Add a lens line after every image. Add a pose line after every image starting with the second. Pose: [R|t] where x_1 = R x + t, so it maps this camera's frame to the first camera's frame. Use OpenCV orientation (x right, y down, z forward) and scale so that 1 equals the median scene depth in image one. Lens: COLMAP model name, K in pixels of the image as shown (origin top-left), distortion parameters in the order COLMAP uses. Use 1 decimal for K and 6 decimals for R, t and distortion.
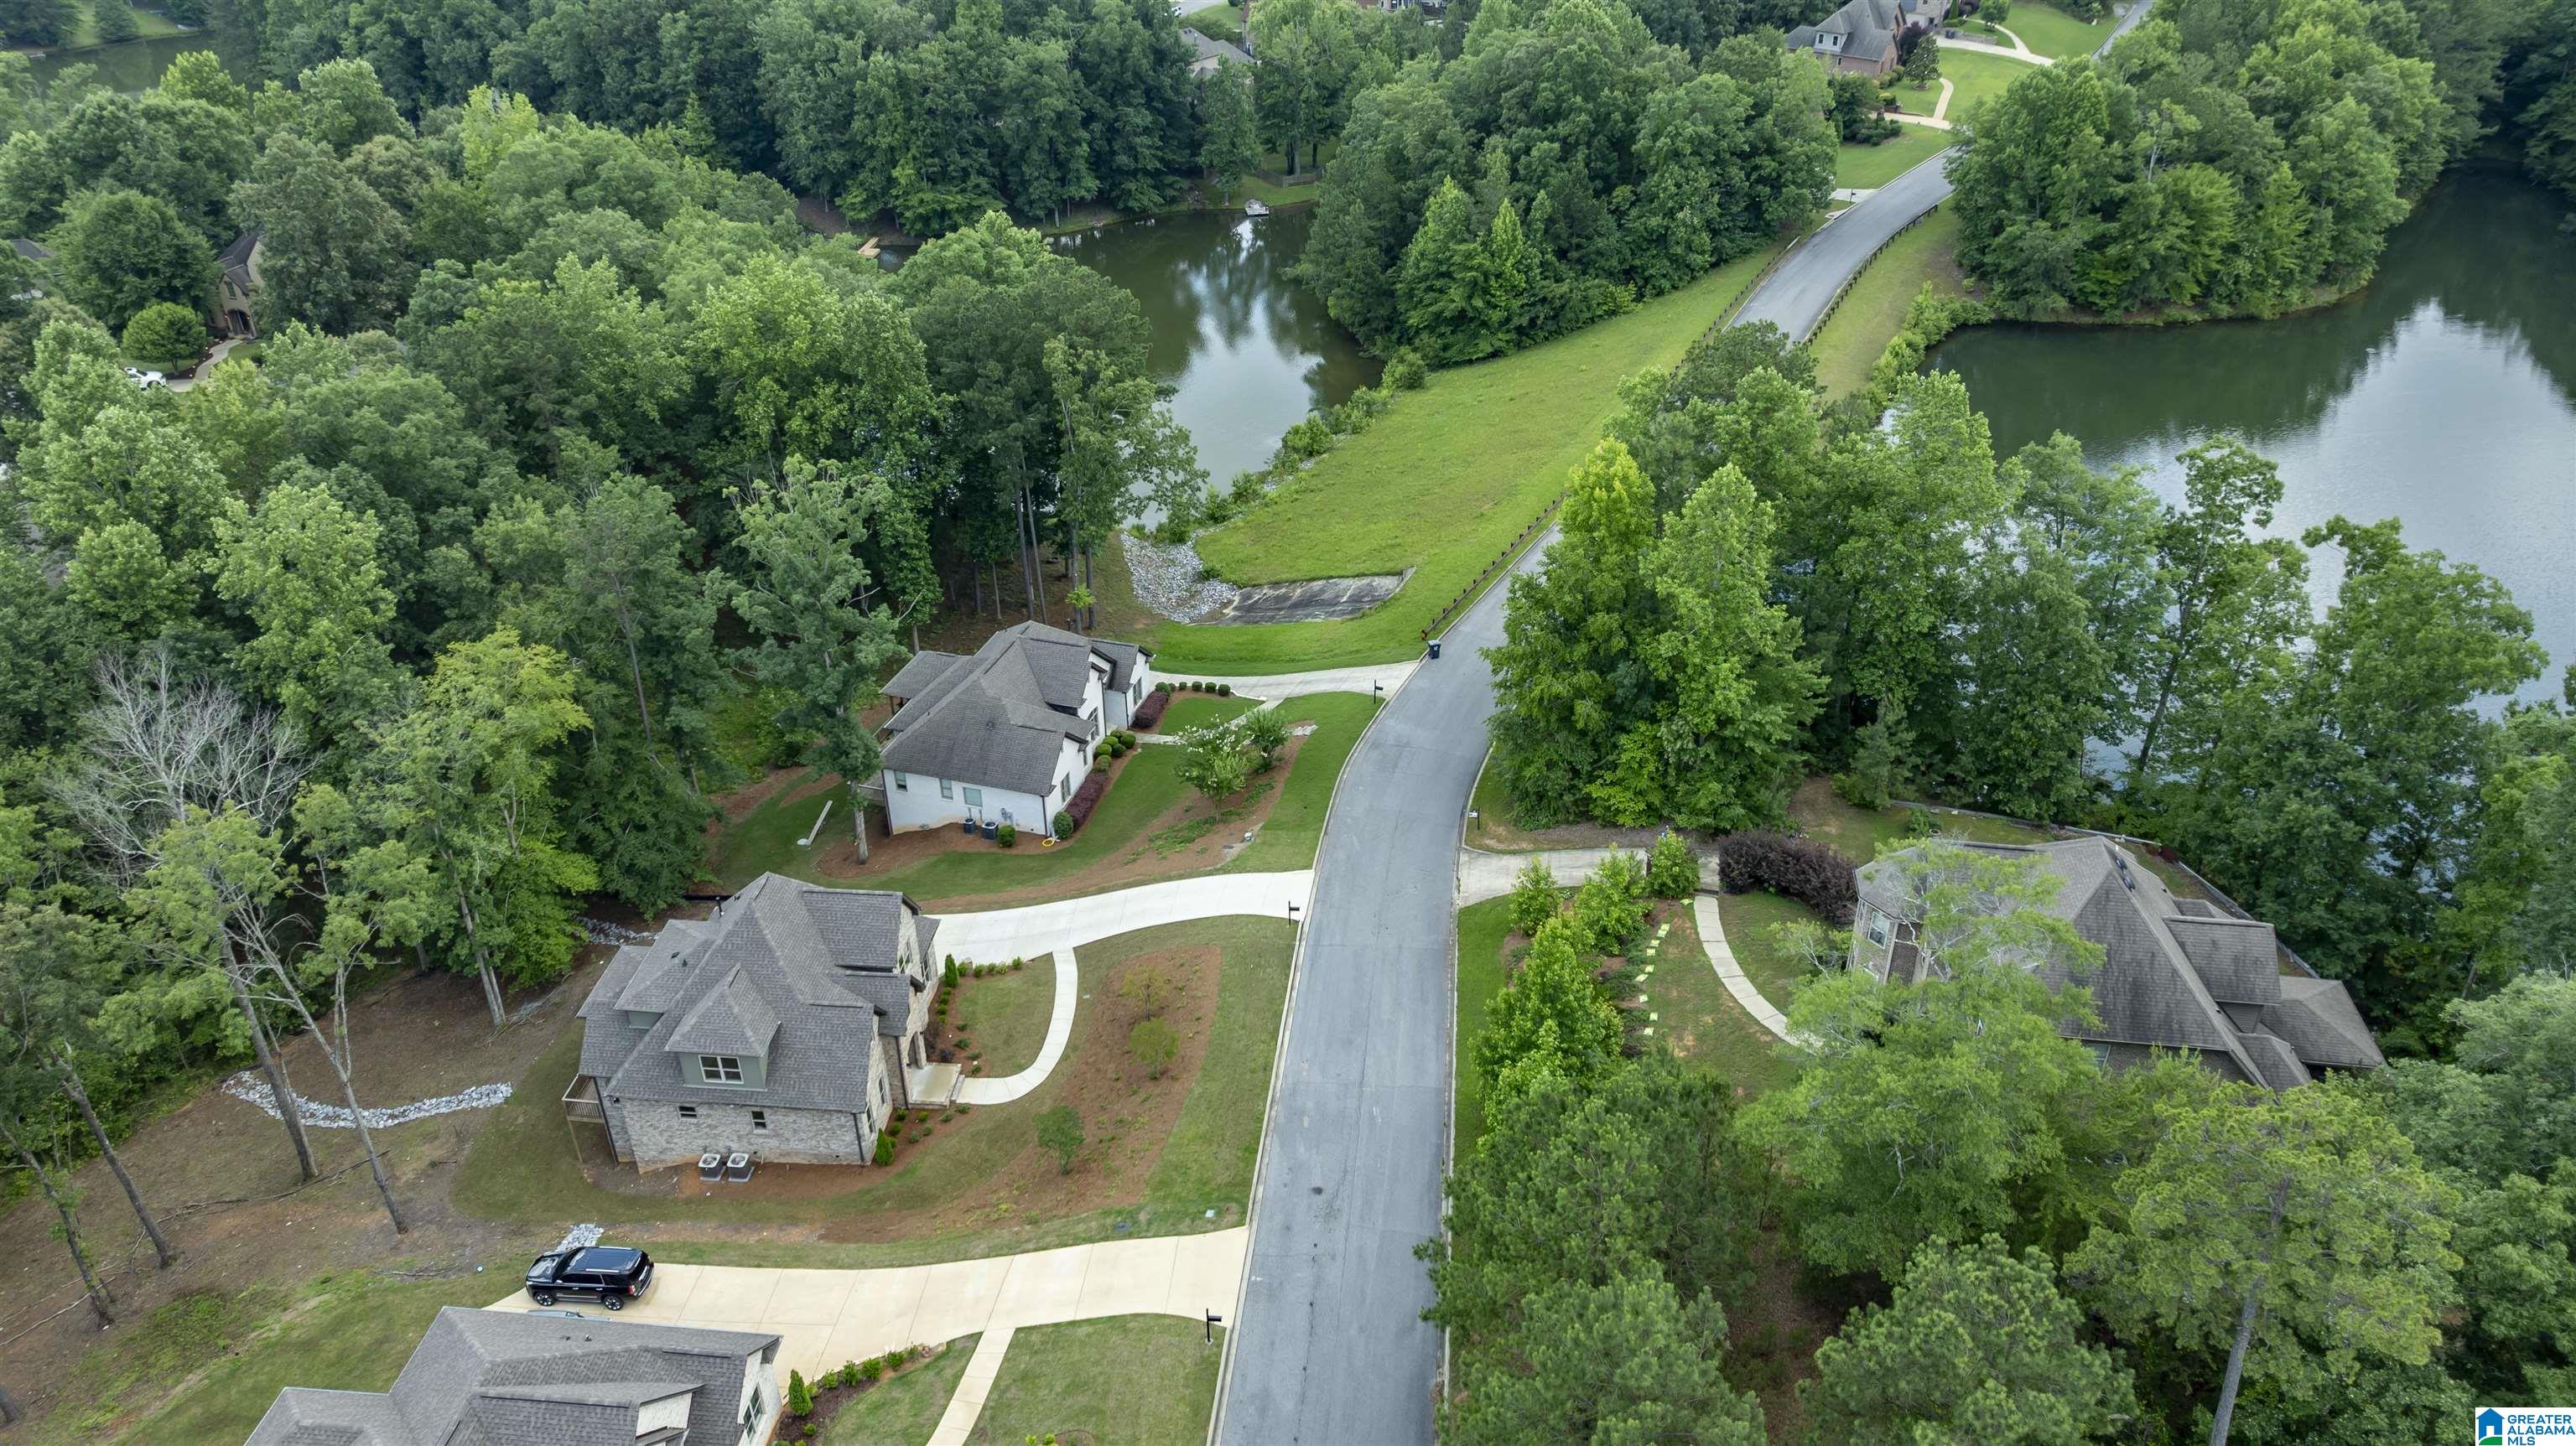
lens RADIAL K [[1827.1, 0, 1302.2], [0, 1827.1, 733.2], [0, 0, 1]] dist [-0.035416, 0.027440]
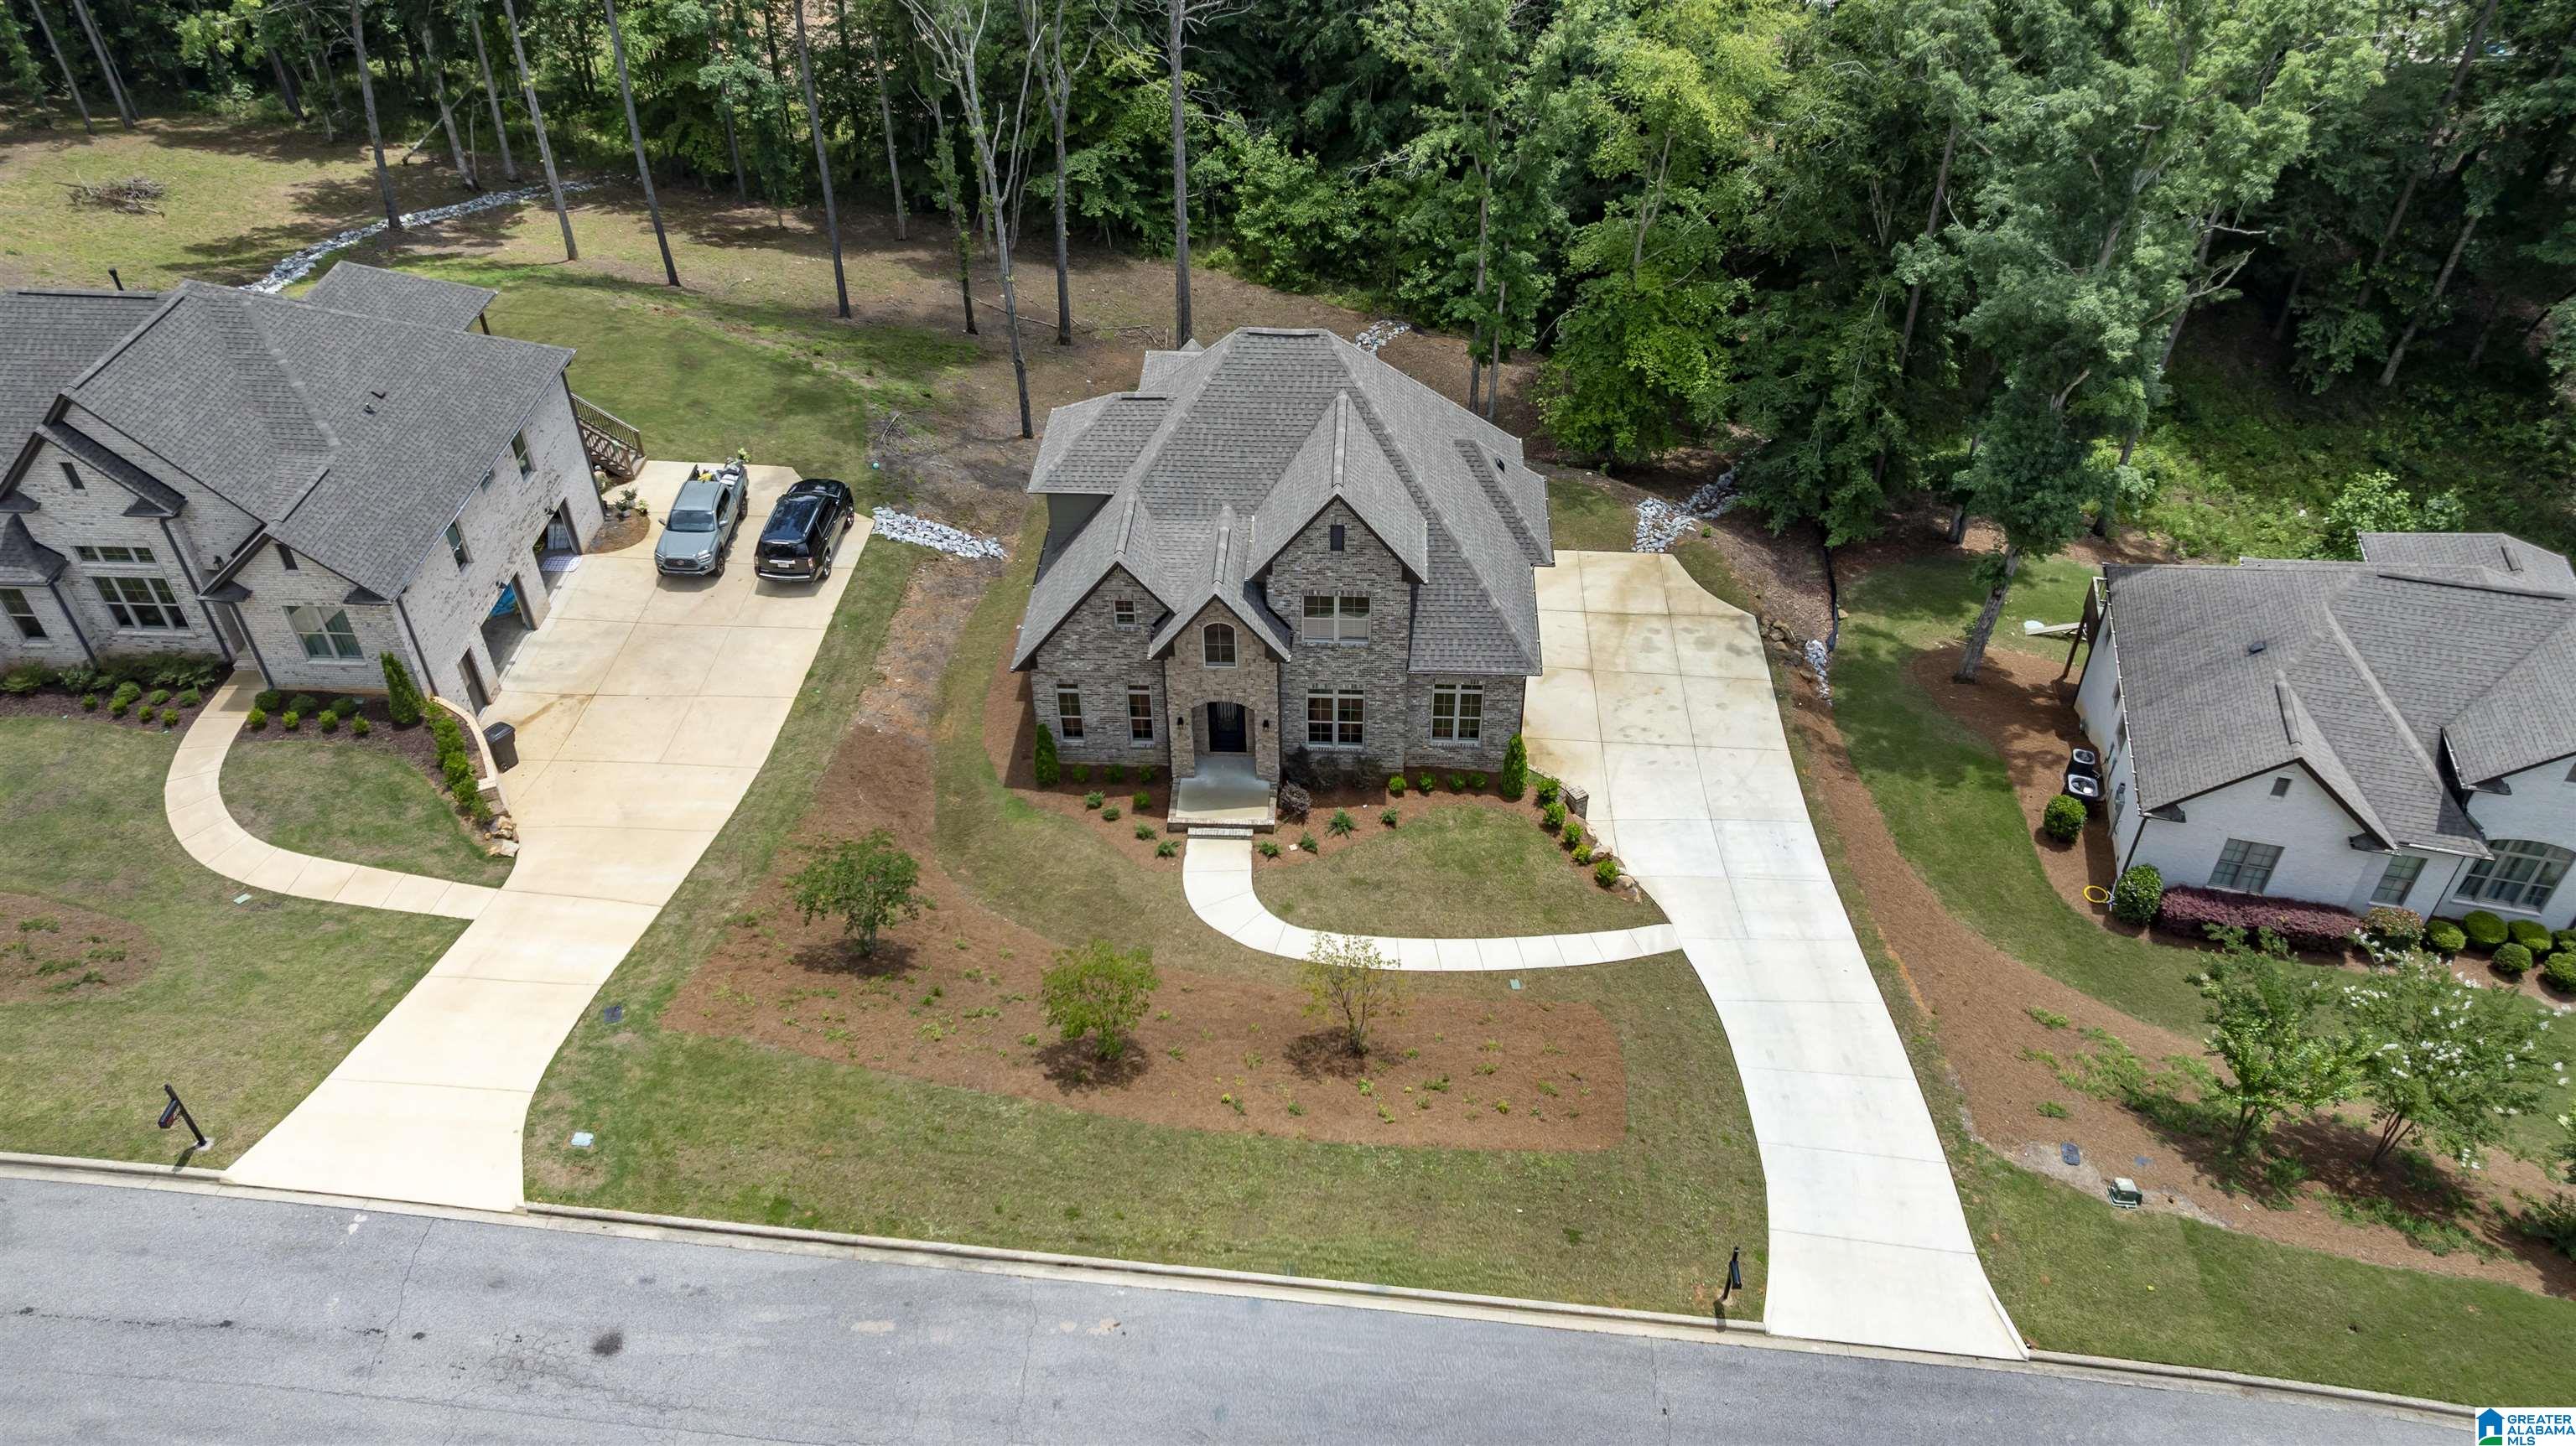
lens RADIAL K [[1827.1, 0, 1291.5], [0, 1827.1, 720.2], [0, 0, 1]] dist [-0.035416, 0.027440]
pose [[0.047224, 0.645566, -0.762243, 0.097106], [-0.515391, 0.669420, 0.535022, -0.062300], [0.855653, 0.367587, 0.364332, 0.365415]]
